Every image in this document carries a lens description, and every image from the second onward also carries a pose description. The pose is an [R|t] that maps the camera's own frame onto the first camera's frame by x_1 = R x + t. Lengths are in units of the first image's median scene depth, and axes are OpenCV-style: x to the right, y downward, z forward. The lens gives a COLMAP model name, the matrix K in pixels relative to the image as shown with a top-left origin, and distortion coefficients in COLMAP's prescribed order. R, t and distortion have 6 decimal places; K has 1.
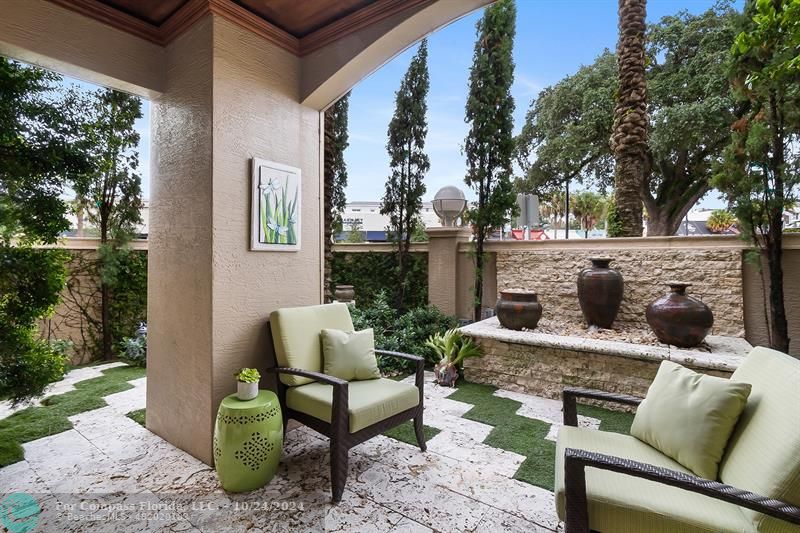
lens RADIAL K [[386.1, 0, 389.7], [0, 386.1, 250.5], [0, 0, 1]] dist [0.000613, 0.001100]
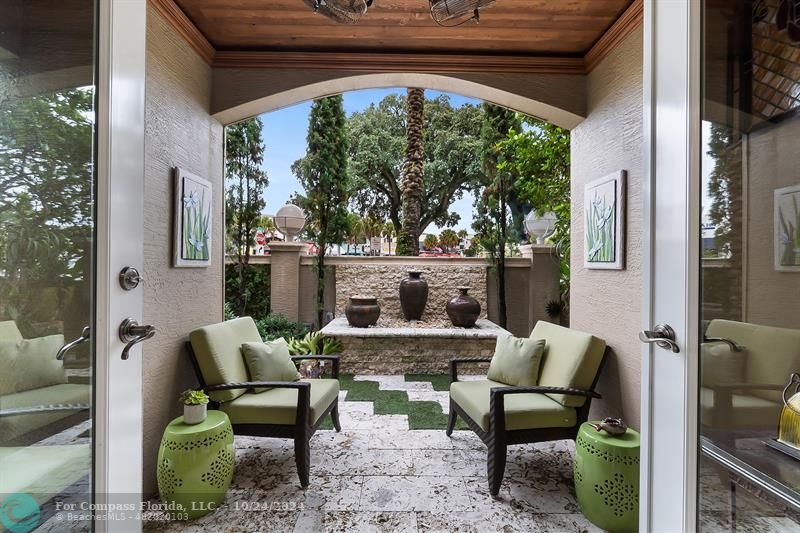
lens RADIAL K [[350.8, 0, 400.8], [0, 350.8, 265.6], [0, 0, 1]] dist [0.001821, -0.000474]
pose [[0.803443, 0.008870, 0.595316, -0.298615], [-0.019607, 0.999741, 0.011566, -0.017090], [-0.595059, -0.020965, 0.803409, -0.002895]]
